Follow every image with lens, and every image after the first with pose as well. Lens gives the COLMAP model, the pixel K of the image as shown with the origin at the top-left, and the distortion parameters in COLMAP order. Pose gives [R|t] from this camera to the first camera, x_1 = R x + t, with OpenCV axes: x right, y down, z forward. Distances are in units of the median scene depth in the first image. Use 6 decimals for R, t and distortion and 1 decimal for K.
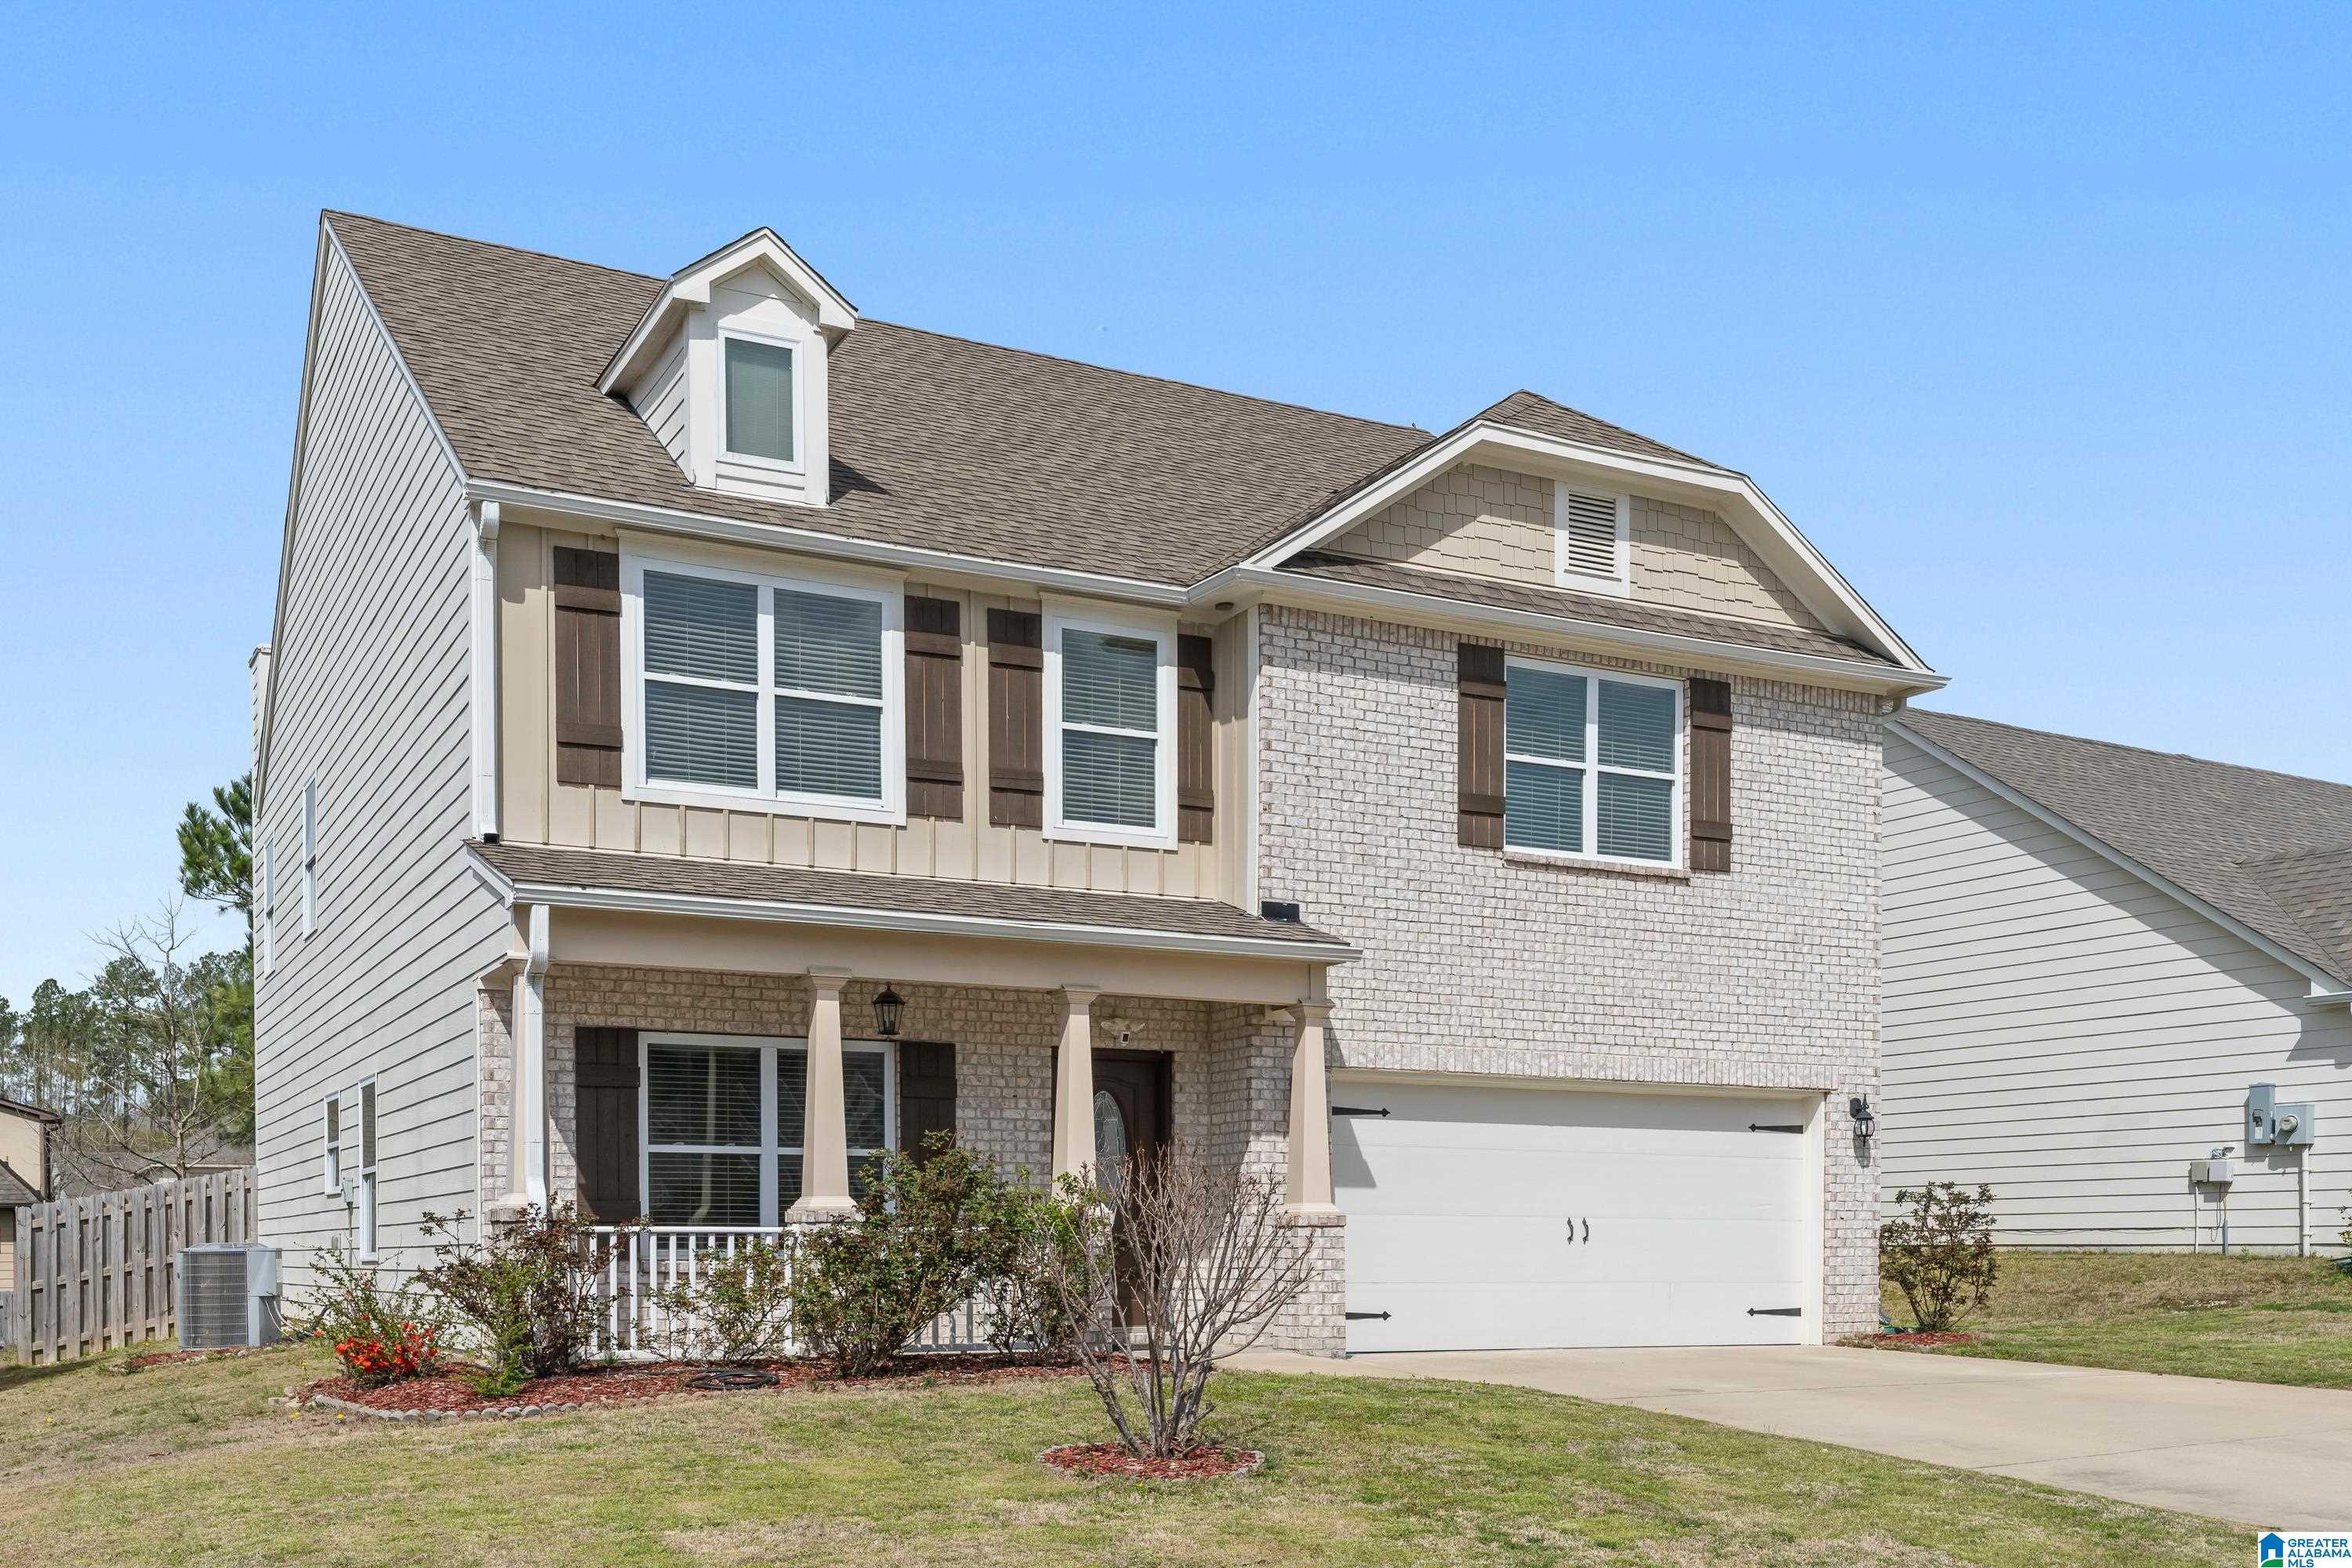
lens RADIAL K [[2274.1, 0, 1178.4], [0, 2274.1, 974.3], [0, 0, 1]] dist [0.002016, 0.001352]
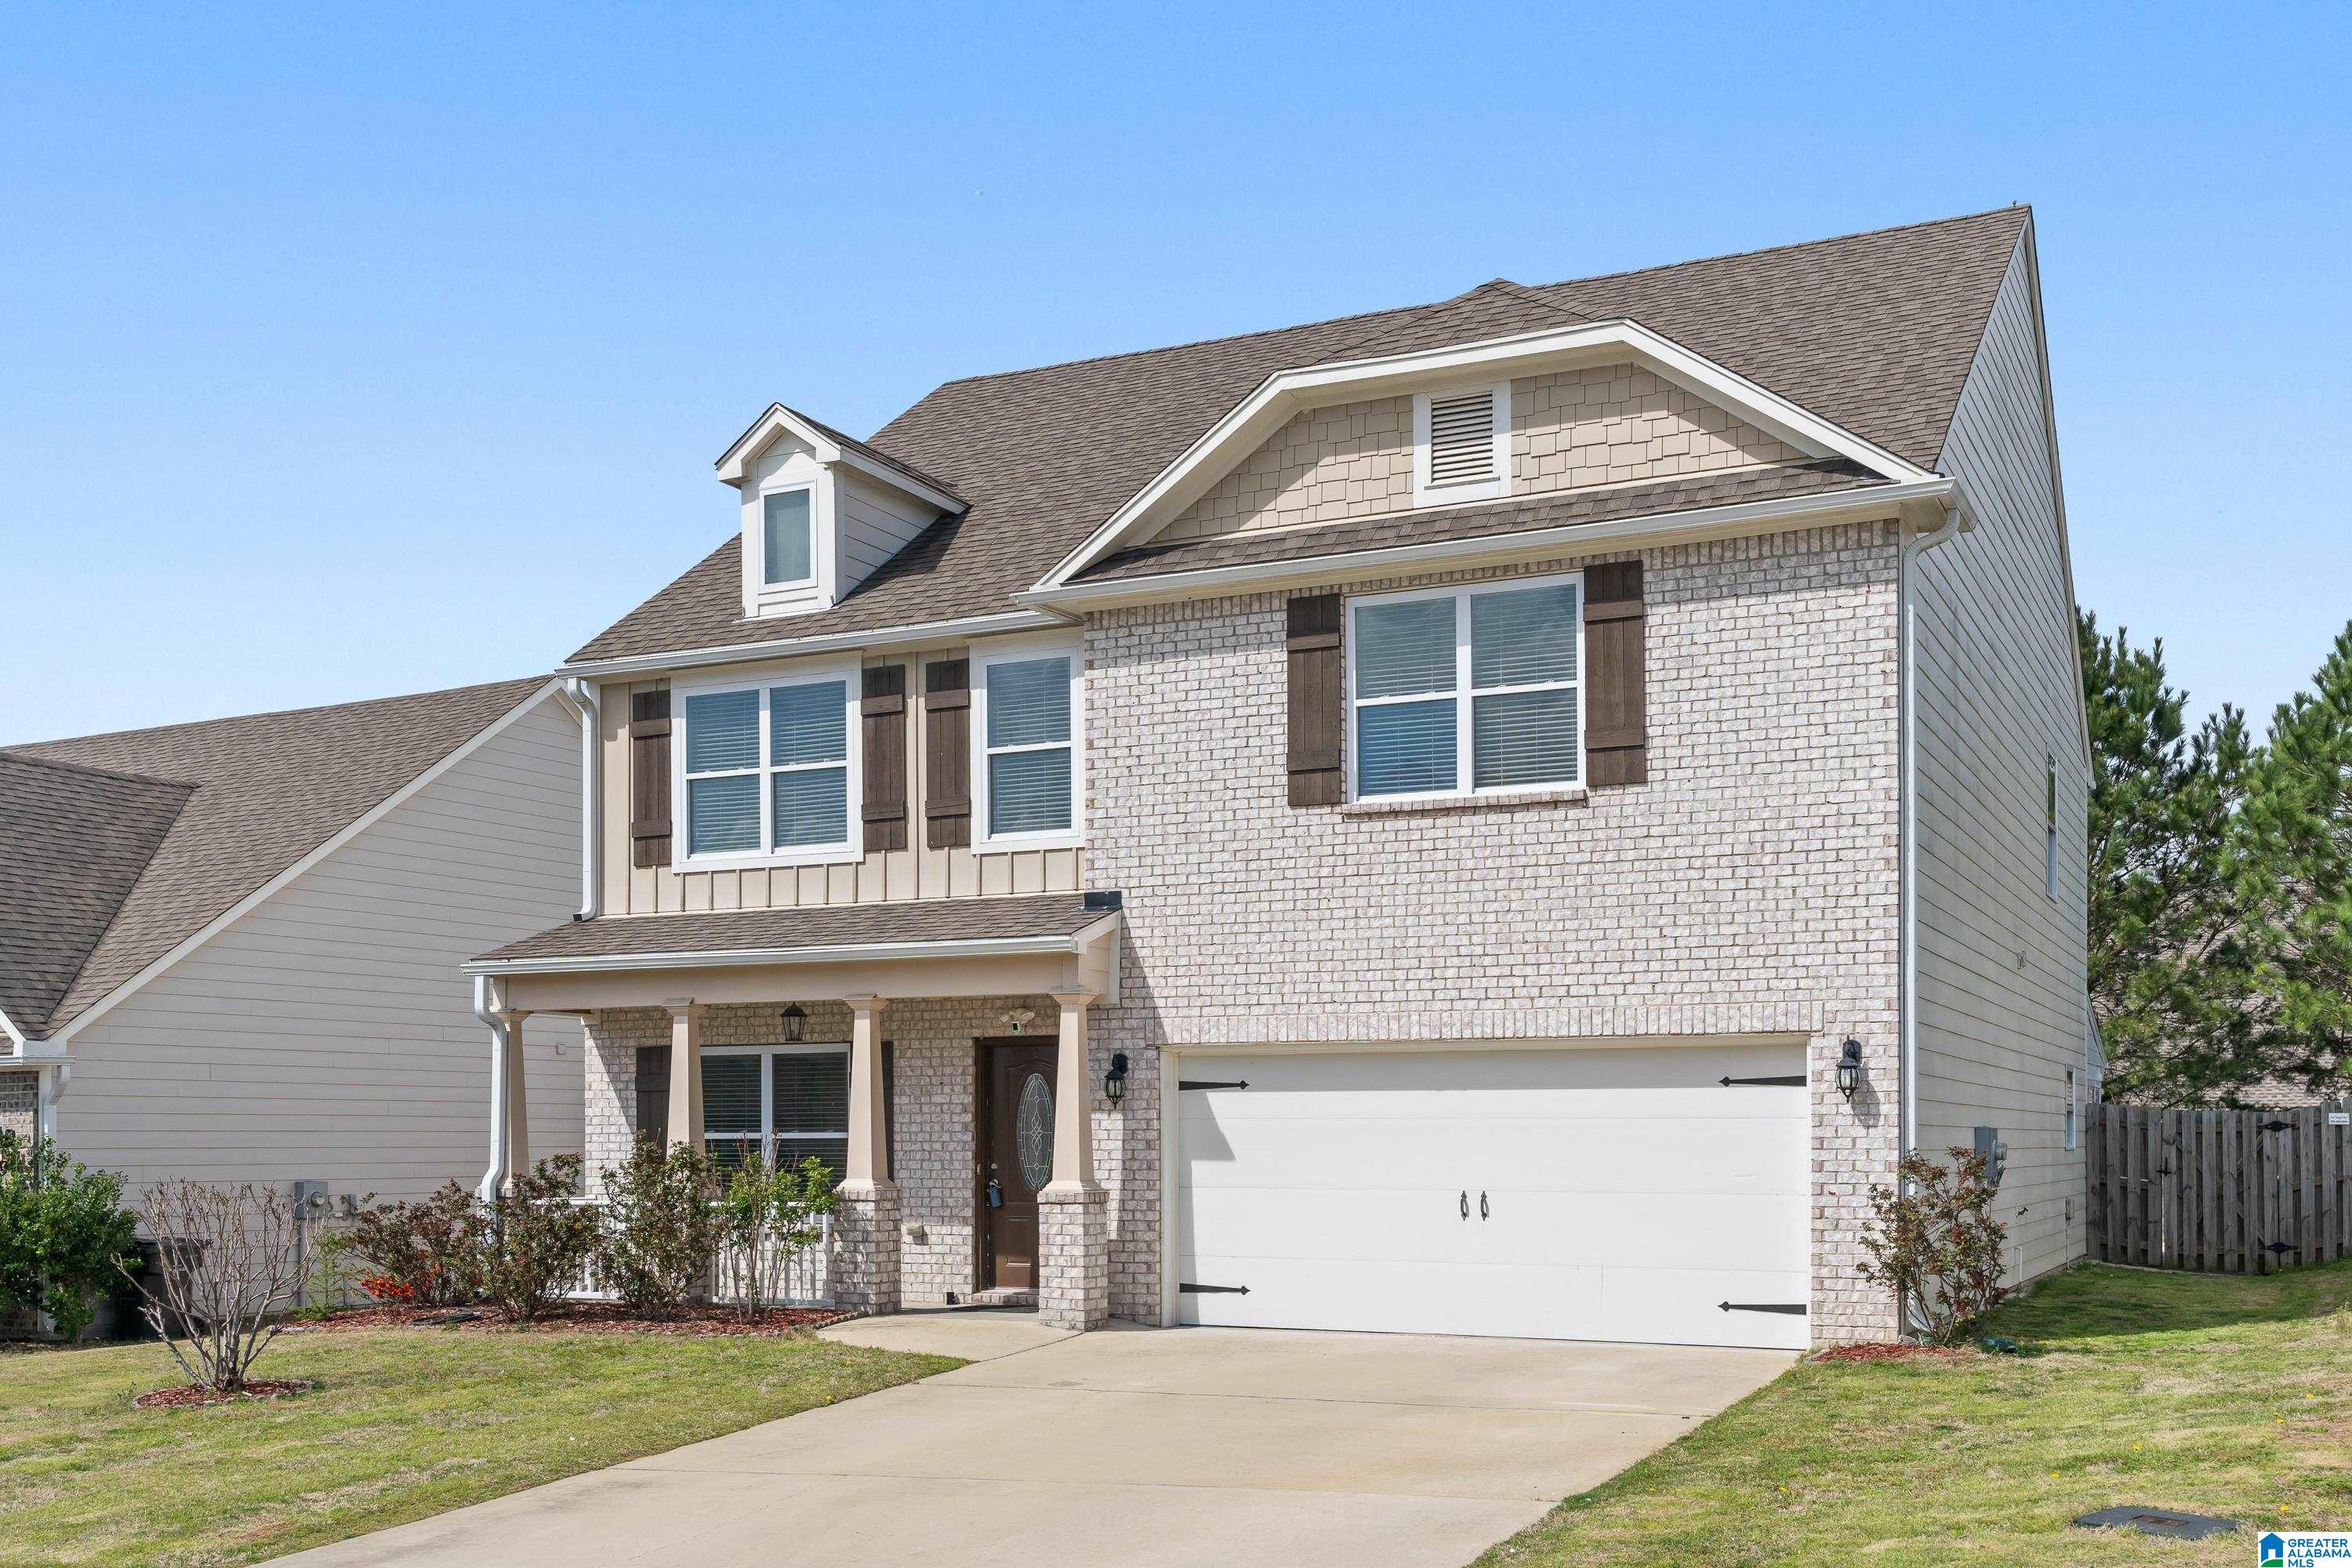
lens RADIAL K [[2423.2, 0, 1179.0], [0, 2423.2, 746.0], [0, 0, 1]] dist [0.005419, 0.001454]
pose [[0.580284, -0.130434, -0.803901, 0.952897], [0.101753, 0.990968, -0.087338, 0.003307], [0.808032, -0.031118, 0.588316, 0.355161]]
